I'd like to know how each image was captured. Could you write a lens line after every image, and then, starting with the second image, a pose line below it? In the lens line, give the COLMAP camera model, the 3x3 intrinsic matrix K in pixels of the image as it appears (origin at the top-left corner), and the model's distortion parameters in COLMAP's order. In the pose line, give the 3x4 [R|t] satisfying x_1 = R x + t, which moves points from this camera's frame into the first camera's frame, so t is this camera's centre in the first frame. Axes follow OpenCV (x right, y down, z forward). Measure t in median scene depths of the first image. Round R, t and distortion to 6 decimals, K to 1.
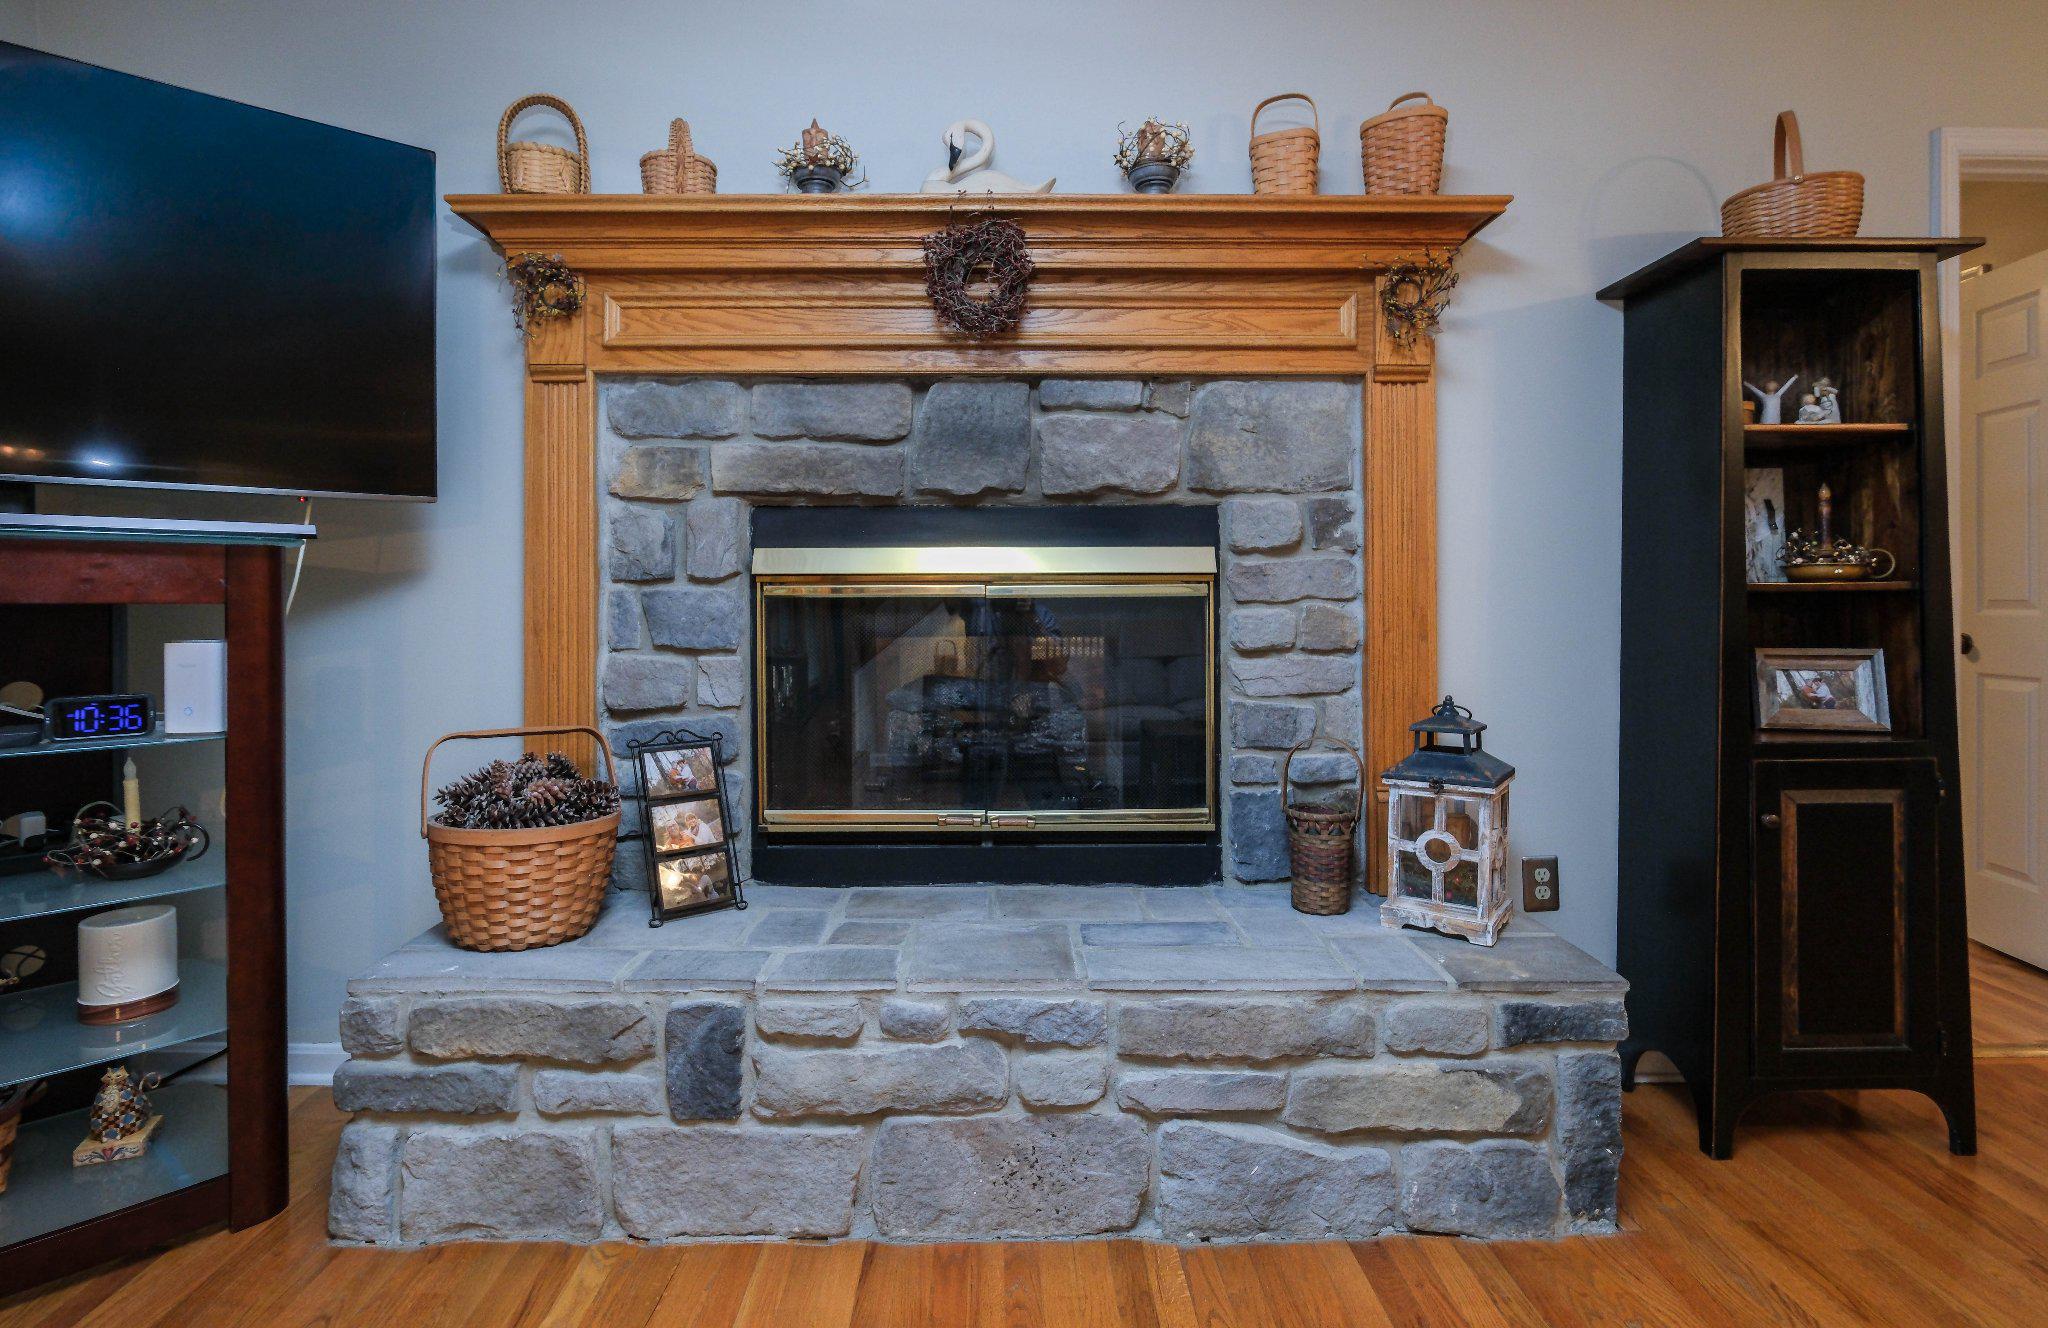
lens RADIAL K [[964.6, 0, 1000.3], [0, 964.6, 612.5], [0, 0, 1]] dist [-0.004352, -0.000337]
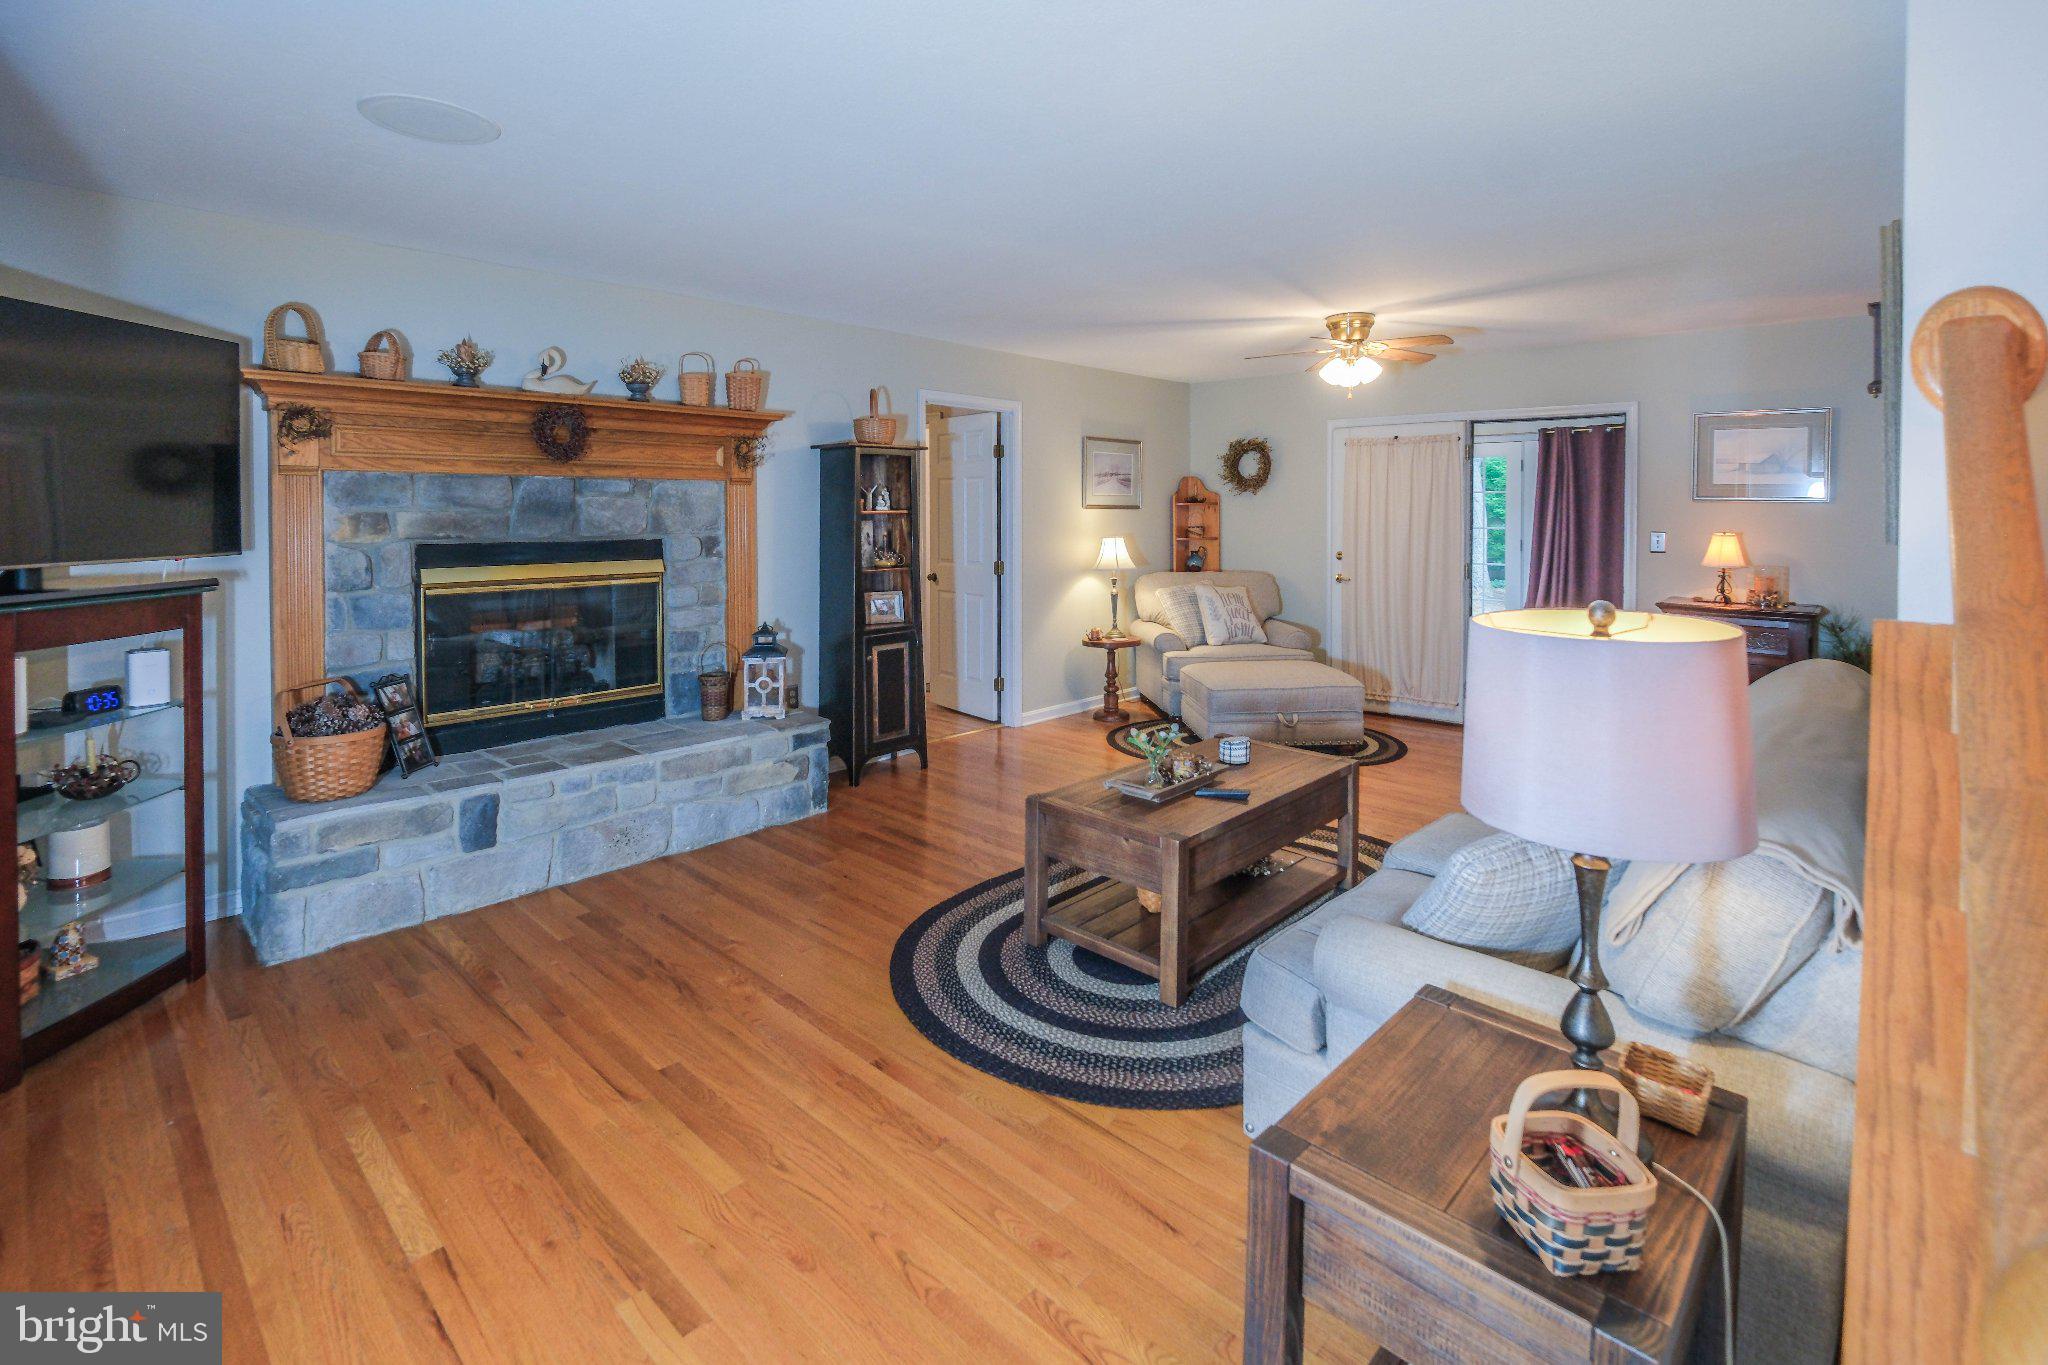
lens RADIAL K [[953.2, 0, 948.2], [0, 953.2, 533.1], [0, 0, 1]] dist [0.018236, 0.000599]
pose [[0.726644, -0.015945, 0.686829, -0.801540], [0.005054, 0.999828, 0.017864, -0.167625], [-0.686995, -0.009509, 0.726600, -1.005615]]
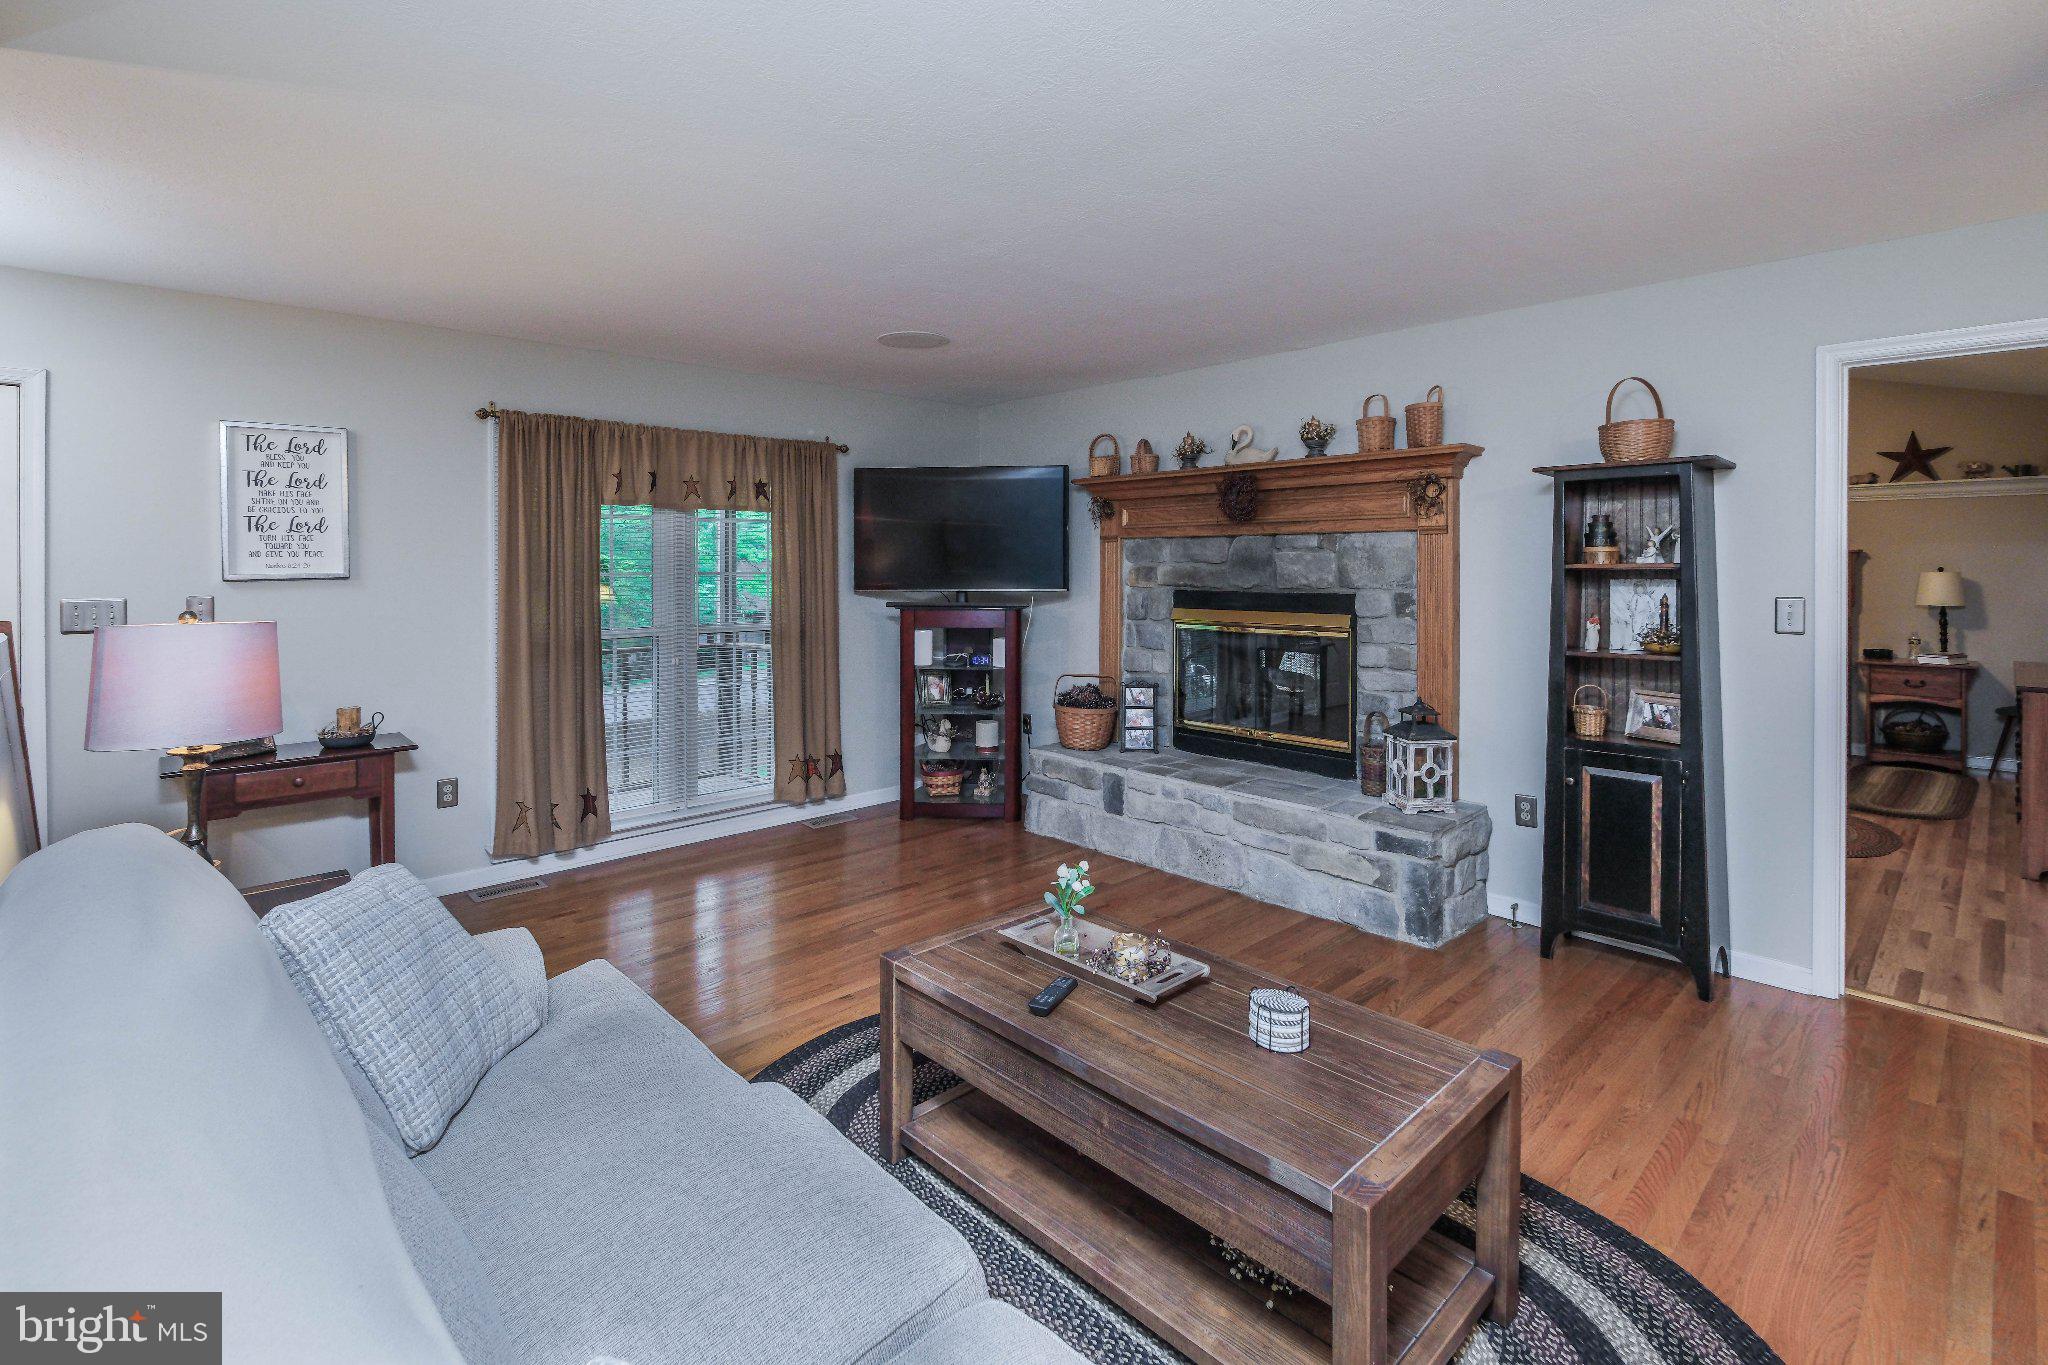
lens RADIAL K [[953.2, 0, 1050.1], [0, 953.2, 562.6], [0, 0, 1]] dist [0.018236, 0.000599]
pose [[0.699111, 0.000551, -0.715013, 1.289462], [-0.011408, 0.999881, -0.010383, -0.158244], [0.714922, 0.015416, 0.699035, -0.925888]]
